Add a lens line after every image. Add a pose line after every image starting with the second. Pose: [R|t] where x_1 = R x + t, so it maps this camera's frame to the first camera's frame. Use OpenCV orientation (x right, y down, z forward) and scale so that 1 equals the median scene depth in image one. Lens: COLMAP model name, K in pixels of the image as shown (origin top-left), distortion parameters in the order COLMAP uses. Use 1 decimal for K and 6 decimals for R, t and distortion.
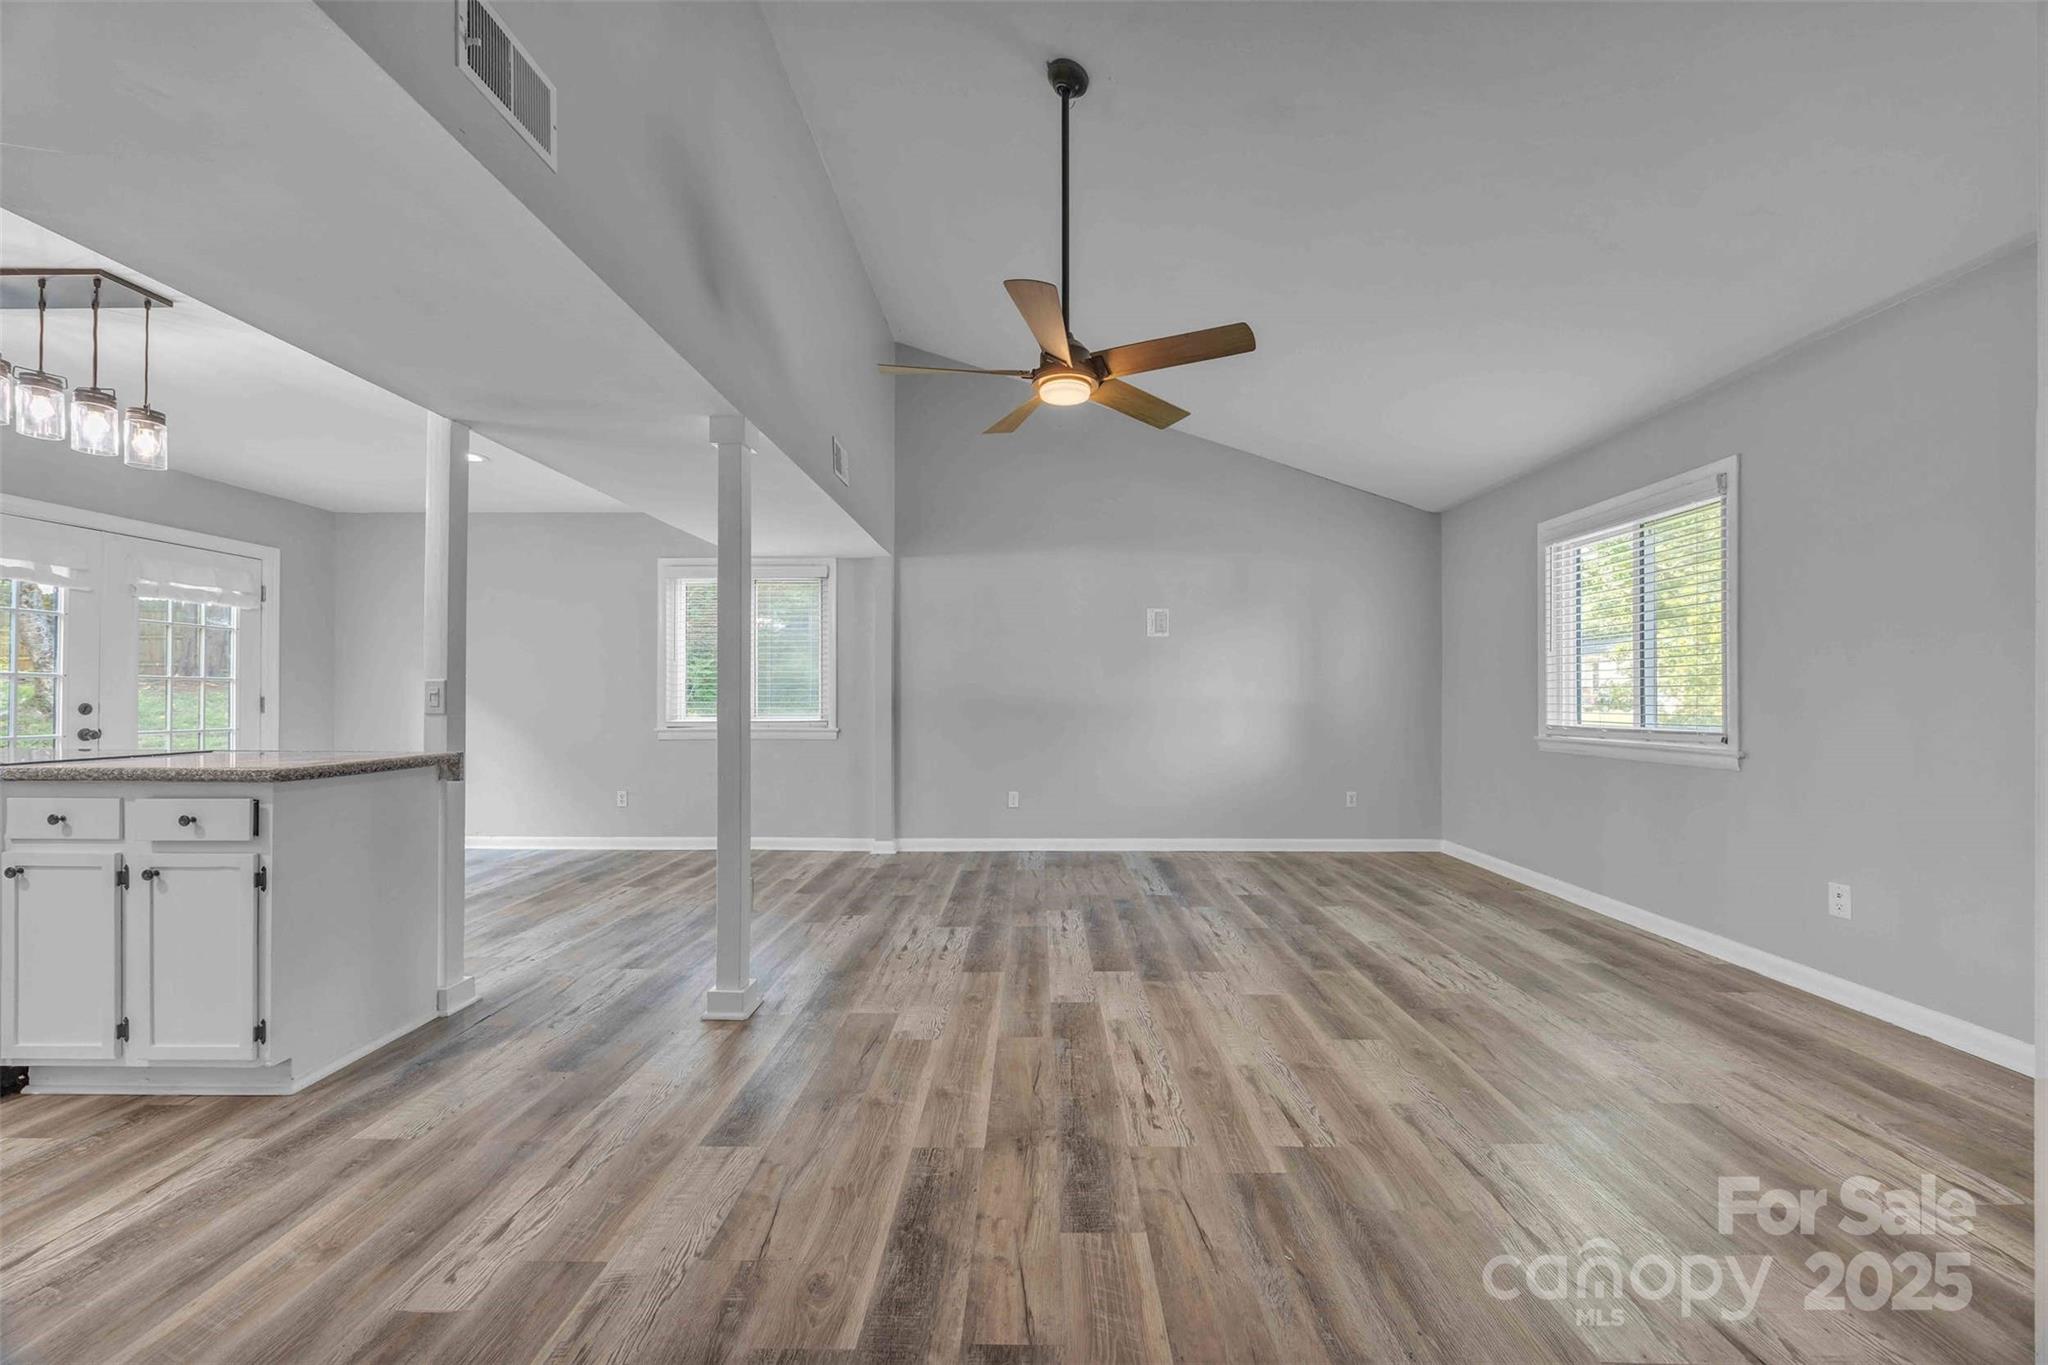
lens RADIAL K [[789.8, 0, 1009.4], [0, 789.8, 693.3], [0, 0, 1]] dist [0.008411, -0.000510]
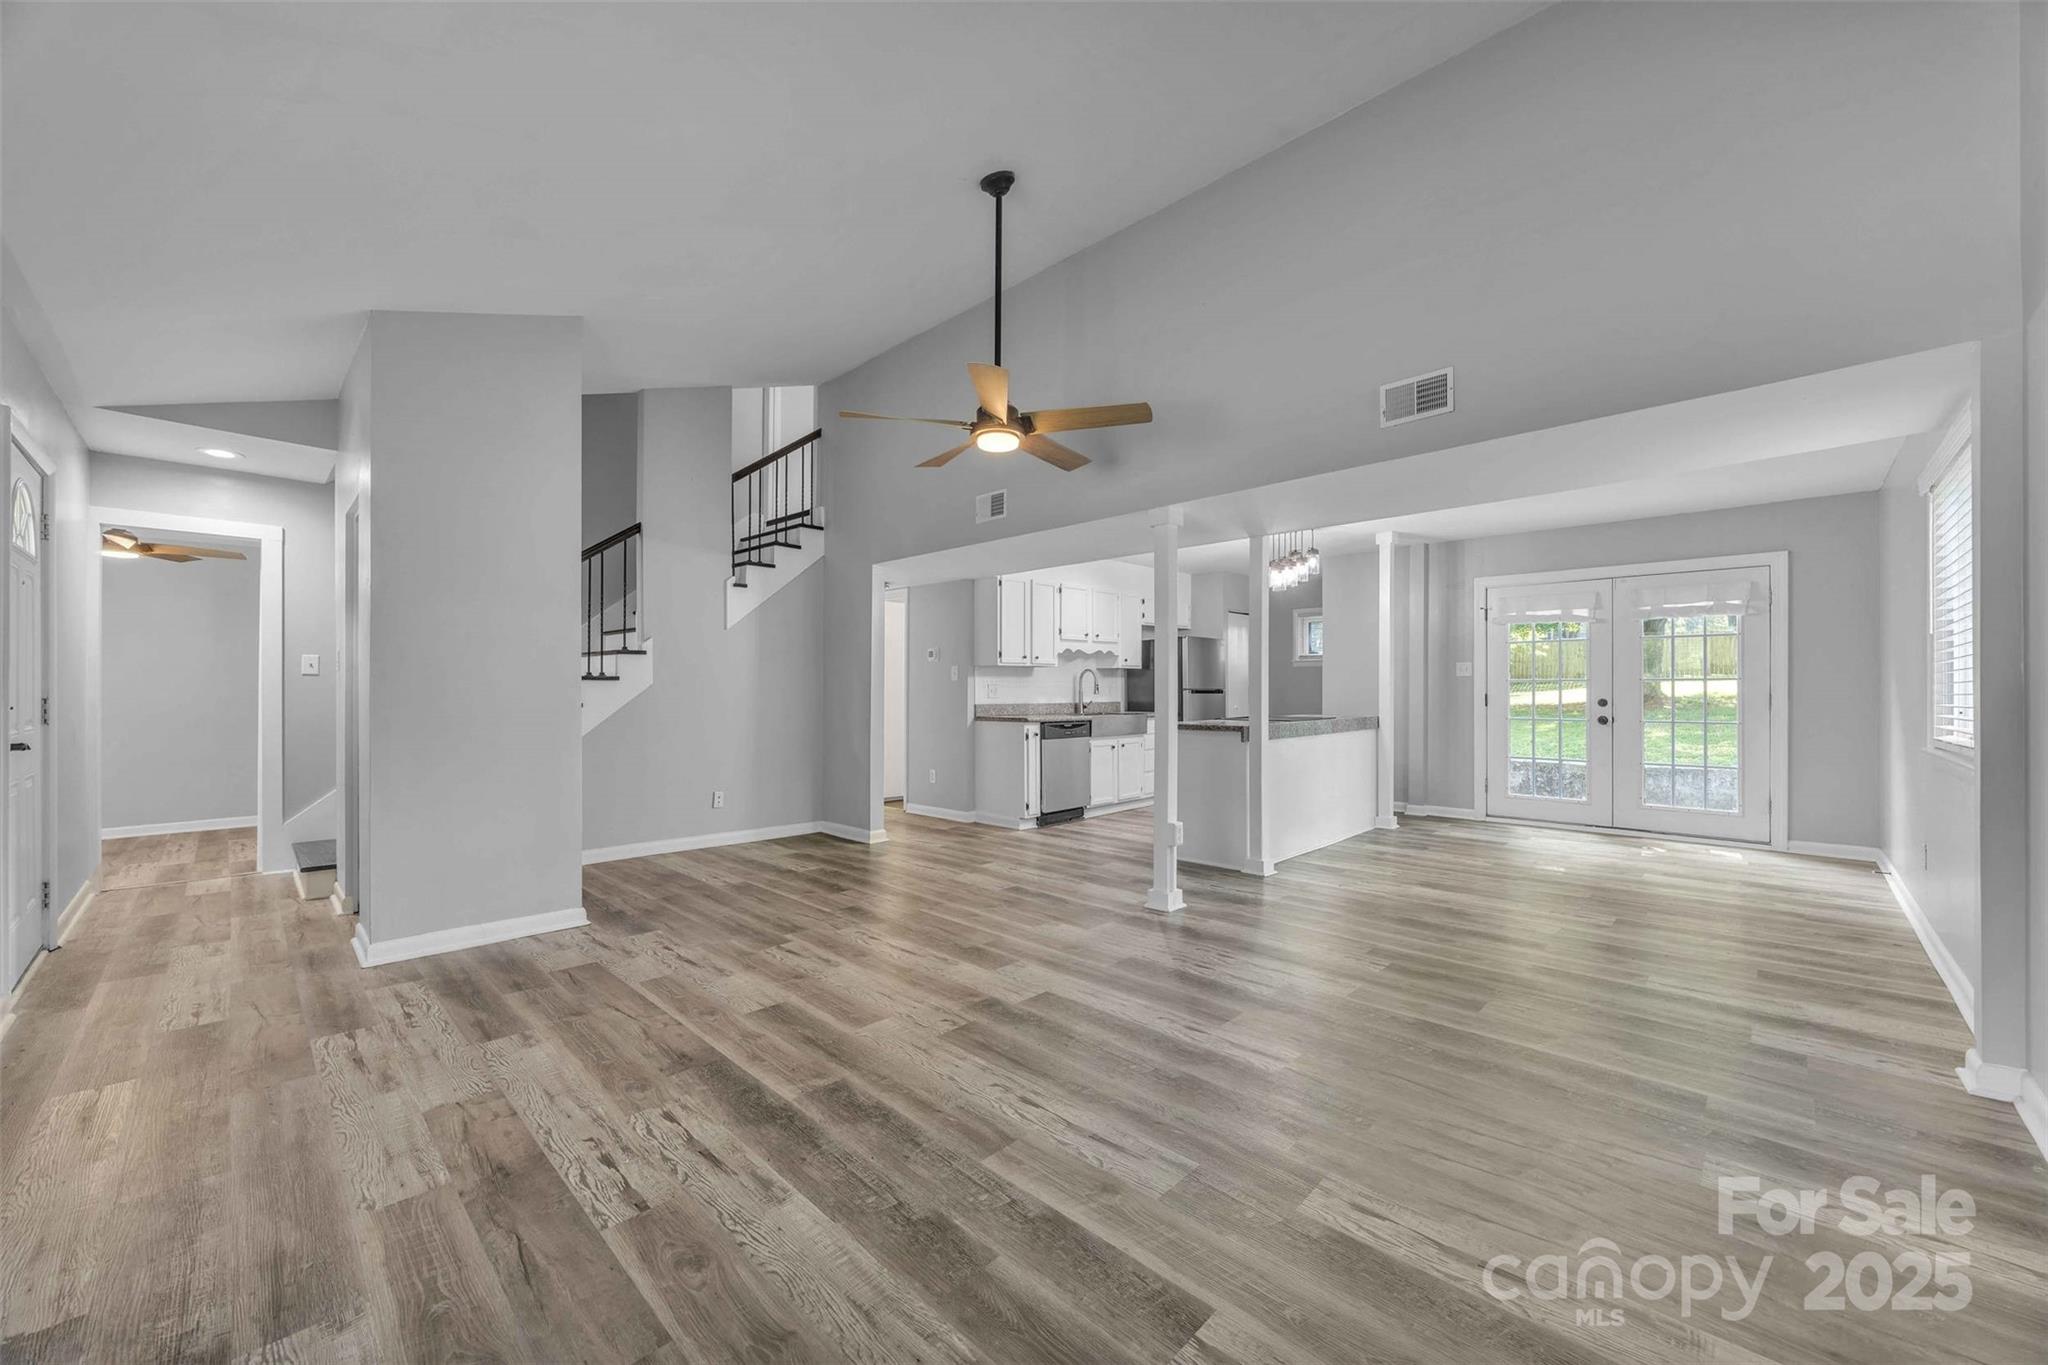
lens RADIAL K [[789.8, 0, 1052.6], [0, 789.8, 685.6], [0, 0, 1]] dist [0.008411, -0.000510]
pose [[-0.662182, -0.006687, -0.749314, 0.980023], [0.002309, 0.999937, -0.010964, 0.002070], [0.749340, -0.008990, -0.662125, 1.987403]]
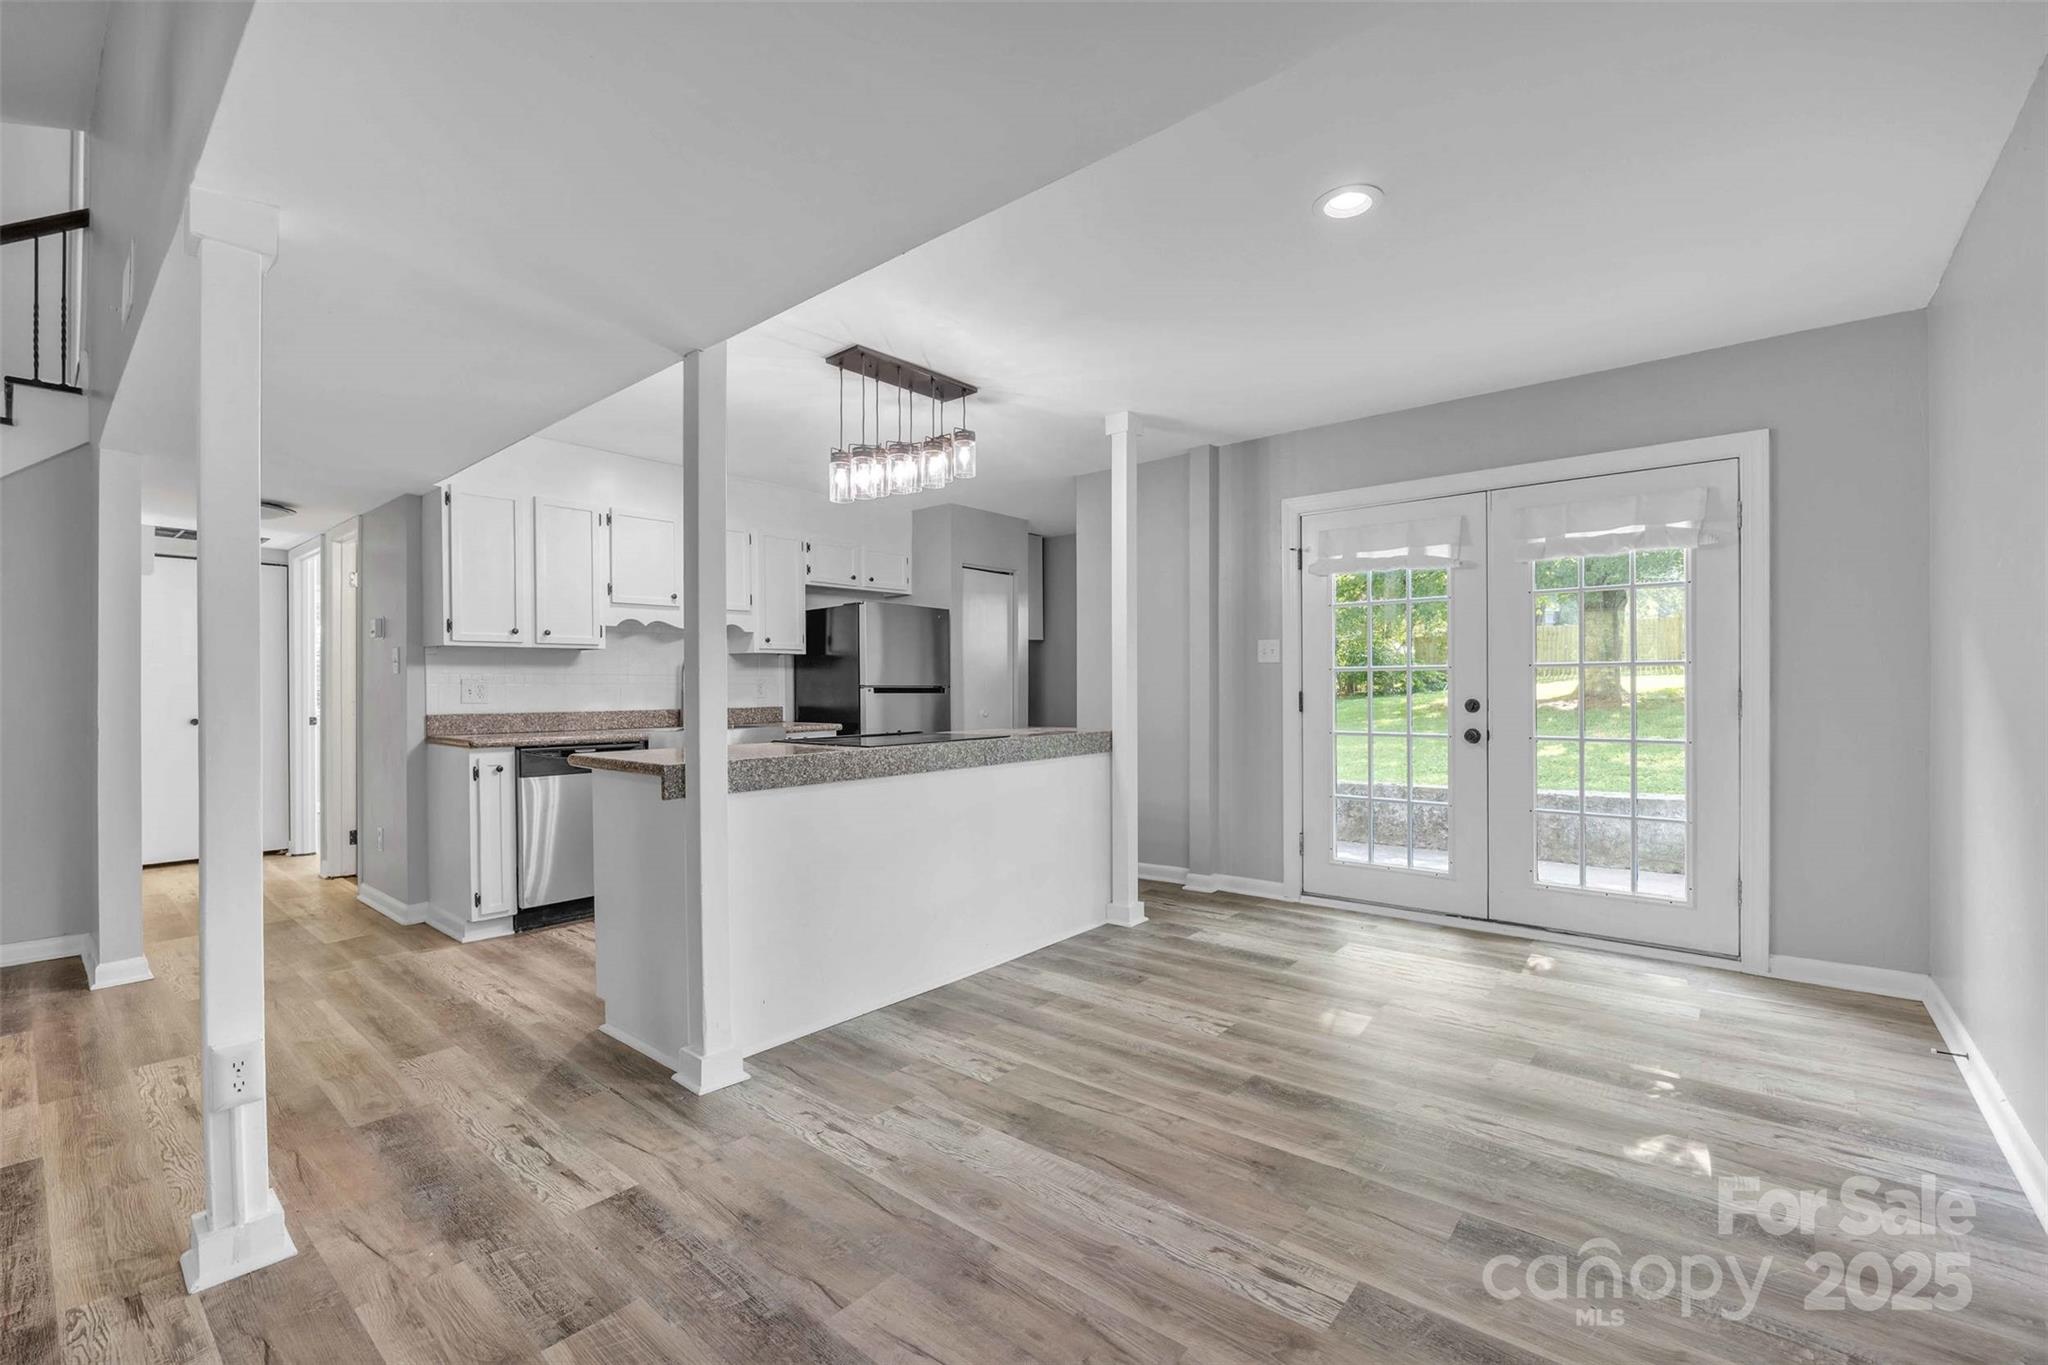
lens RADIAL K [[875.7, 0, 1039.9], [0, 875.7, 691.1], [0, 0, 1]] dist [-0.013734, 0.001144]
pose [[-0.611008, 0.003183, -0.791618, -0.230815], [0.007810, 0.999967, -0.002007, 0.003090], [0.791586, -0.007409, -0.611013, 1.983015]]
